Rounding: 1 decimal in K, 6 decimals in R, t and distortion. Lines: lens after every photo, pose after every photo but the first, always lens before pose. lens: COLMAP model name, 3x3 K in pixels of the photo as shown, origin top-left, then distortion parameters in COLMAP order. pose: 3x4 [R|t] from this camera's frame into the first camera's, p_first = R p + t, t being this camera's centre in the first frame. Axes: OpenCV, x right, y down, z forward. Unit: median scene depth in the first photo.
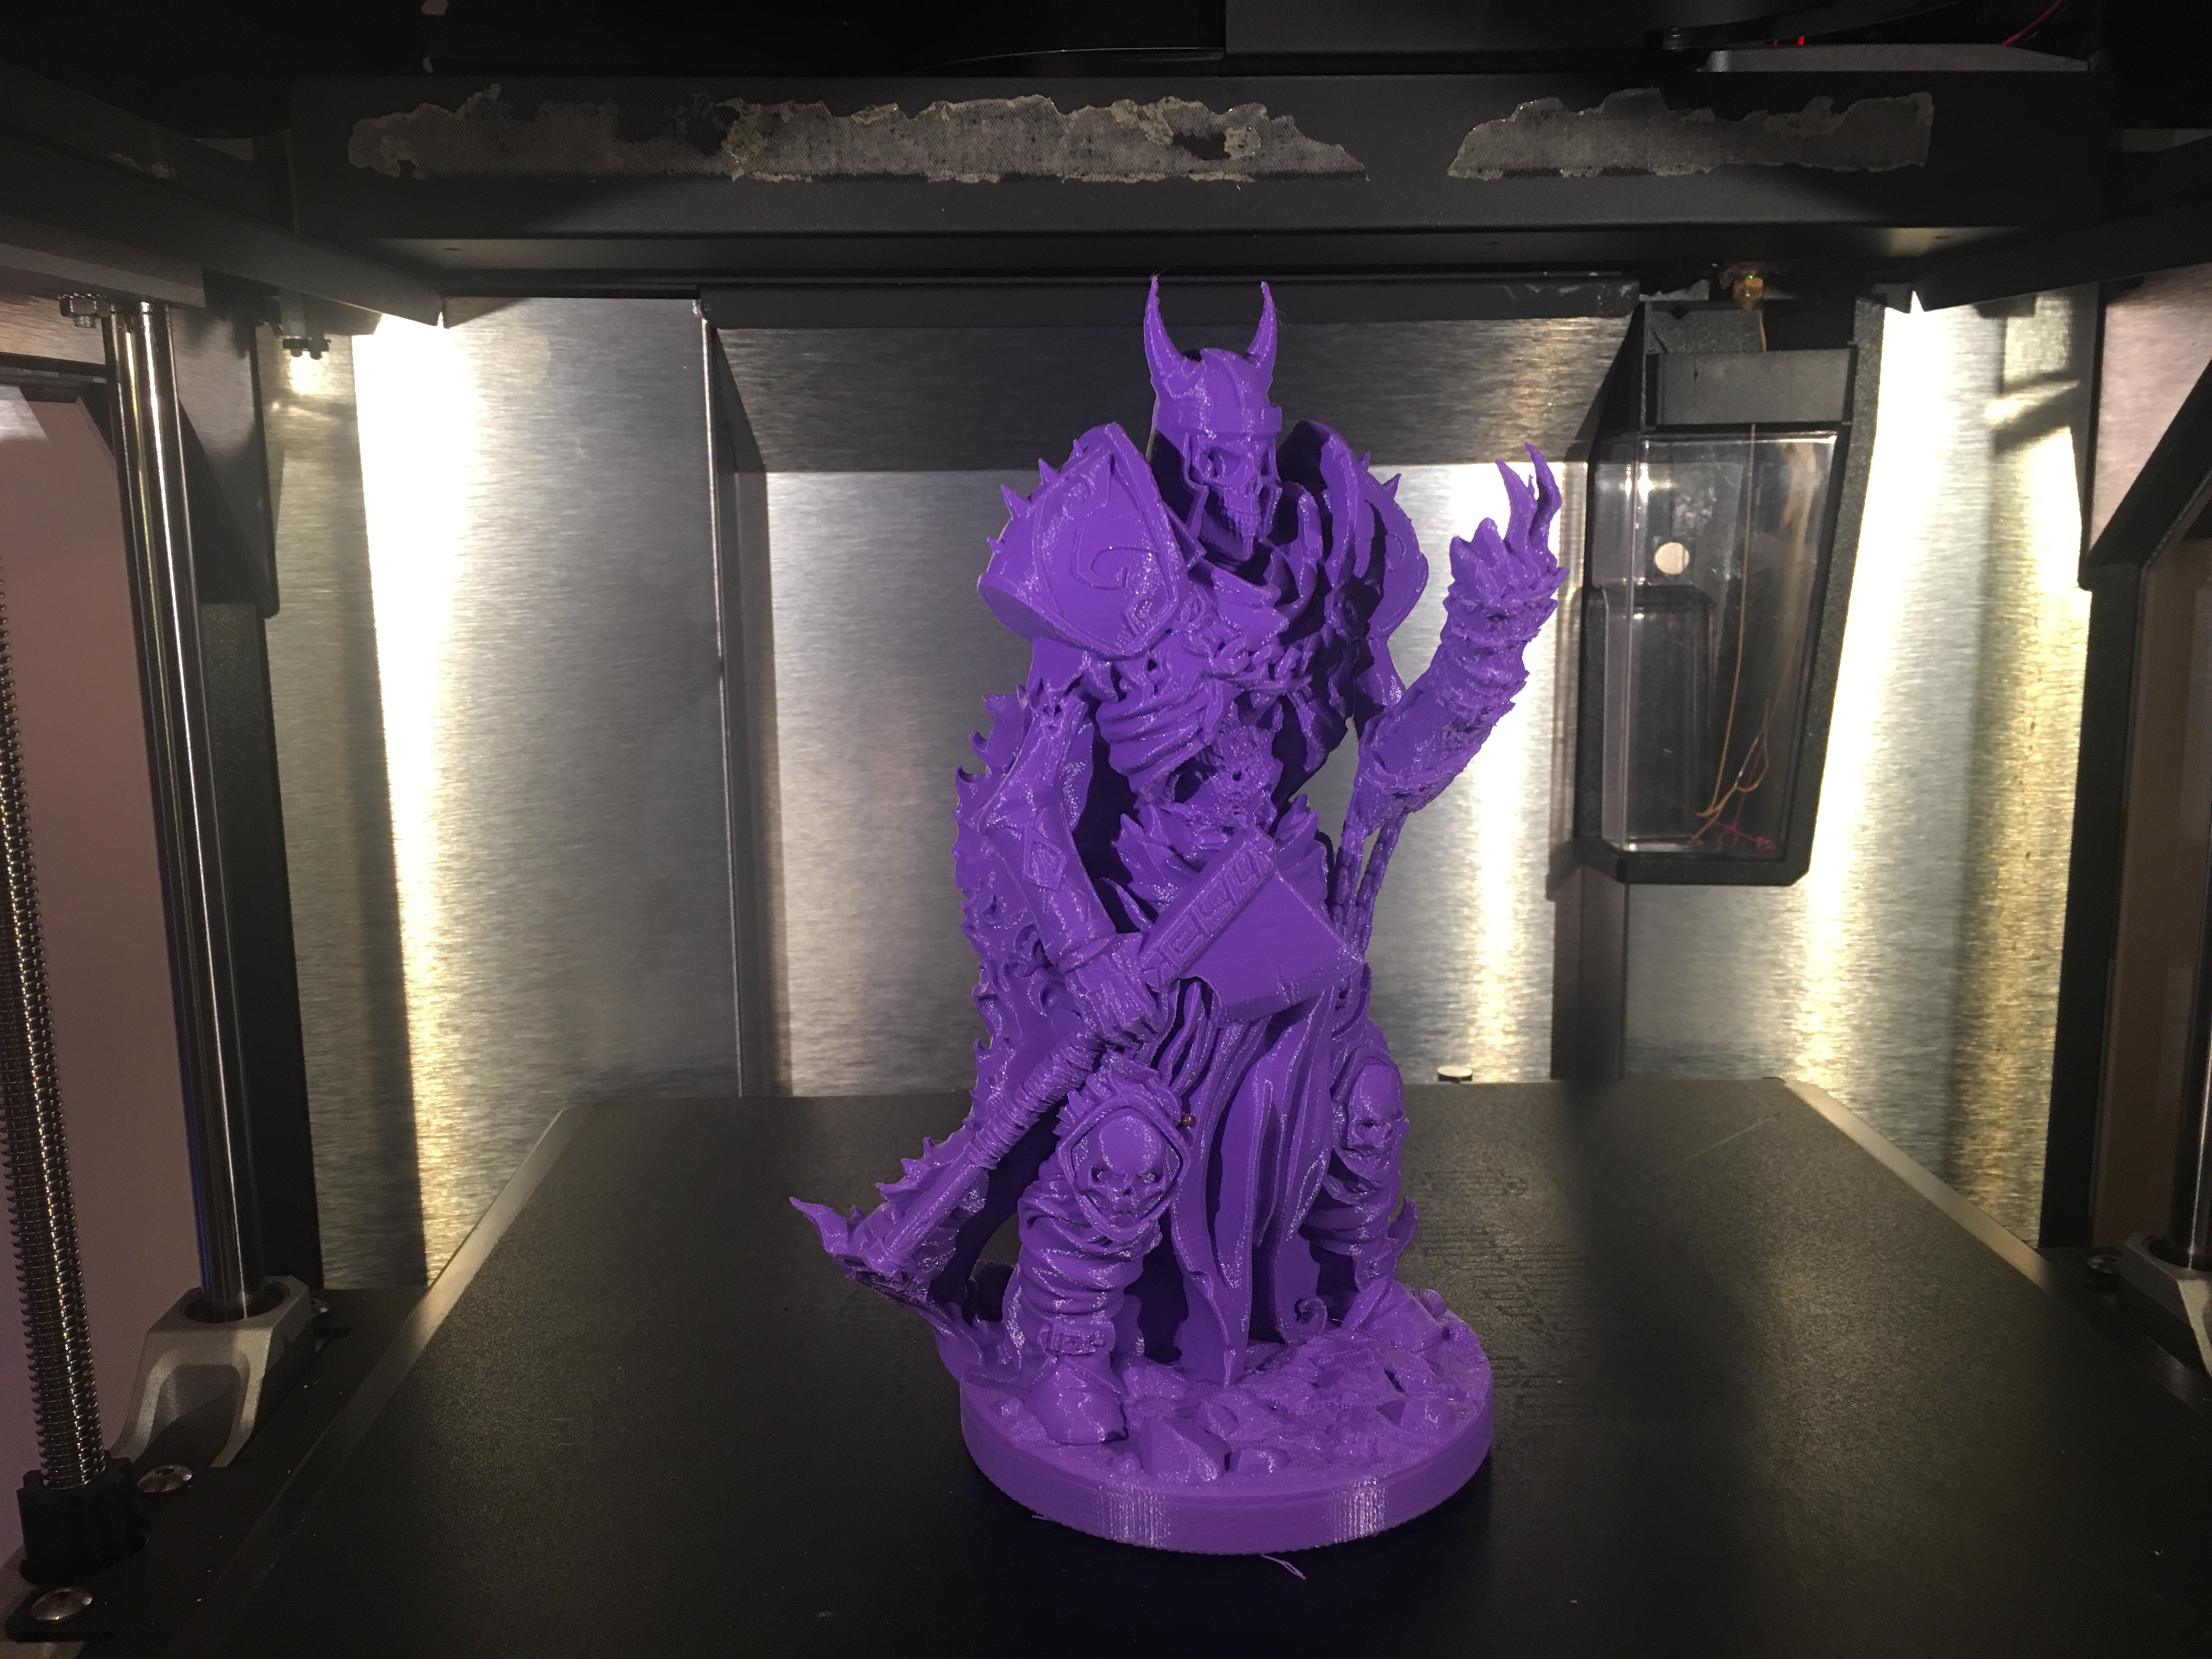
lens RADIAL K [[1893.6, 0, 1090.0], [0, 1893.6, 829.7], [0, 0, 1]] dist [0.090189, -0.145368]
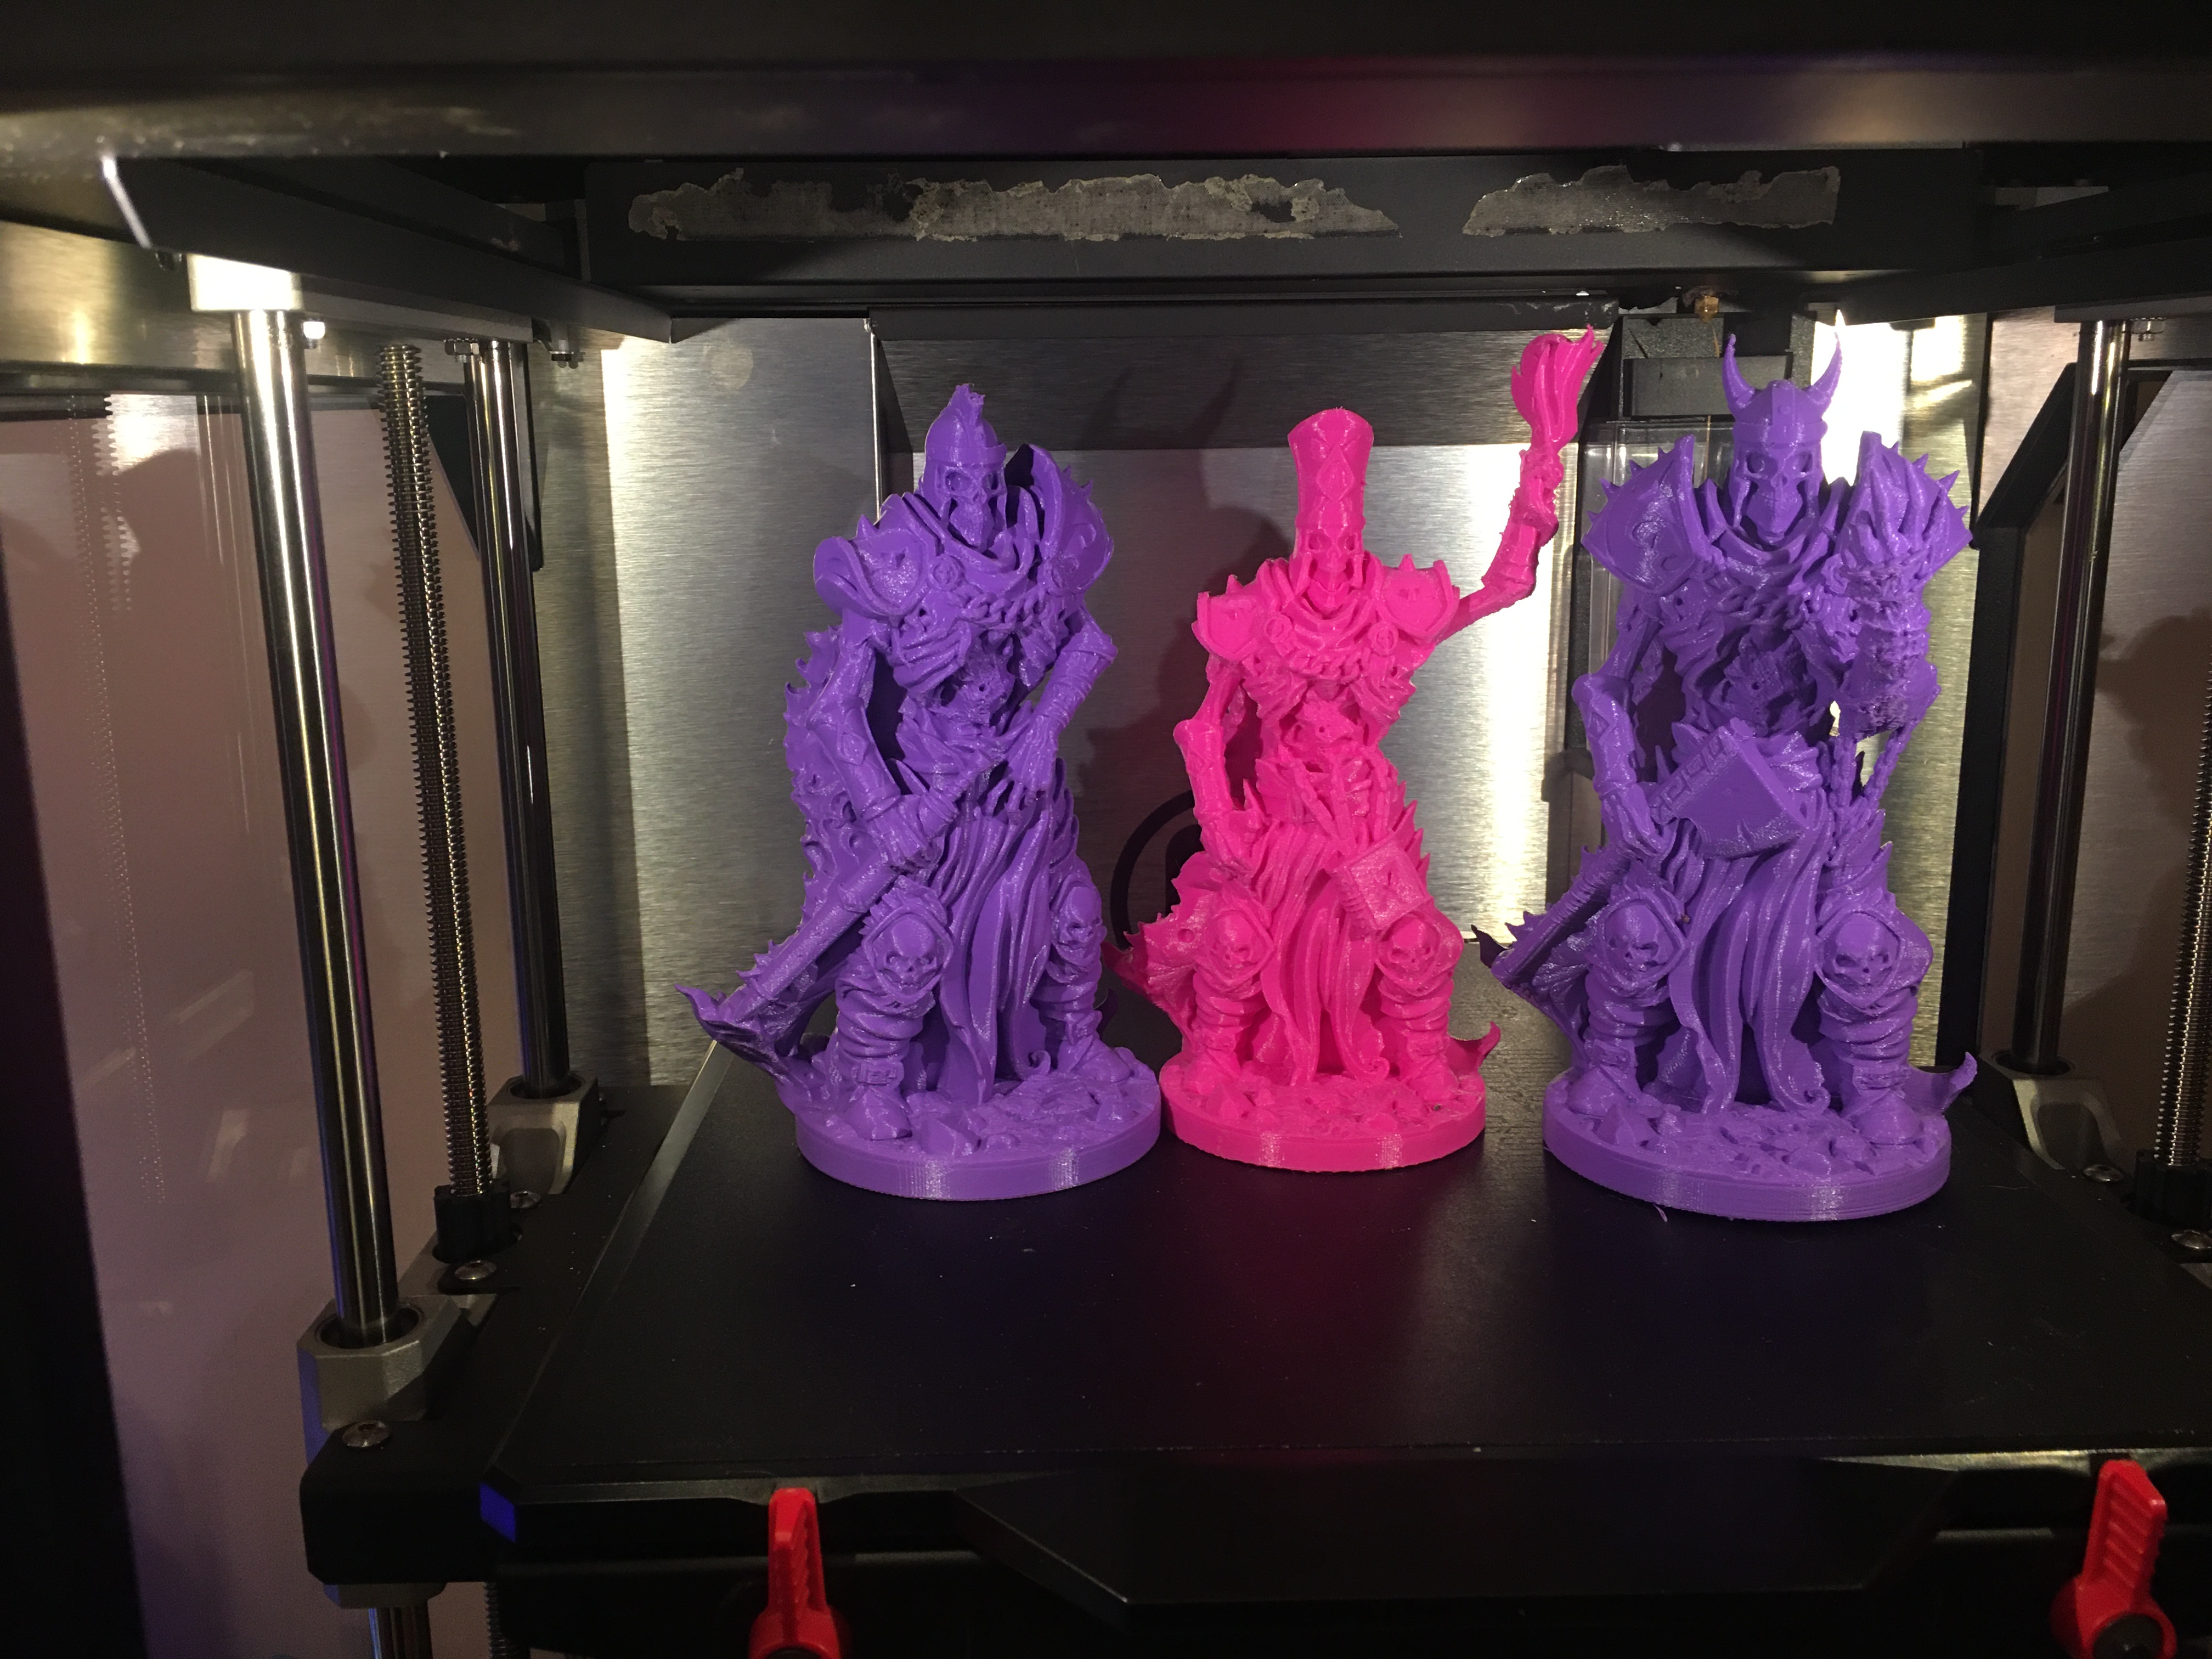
lens RADIAL K [[1886.4, 0, 1084.1], [0, 1886.4, 831.0], [0, 0, 1]] dist [0.091940, -0.136269]
pose [[0.999847, 0.002928, -0.017263, -0.039052], [-0.002324, 0.999387, 0.034926, 0.017033], [0.017355, -0.034881, 0.999241, -0.261139]]
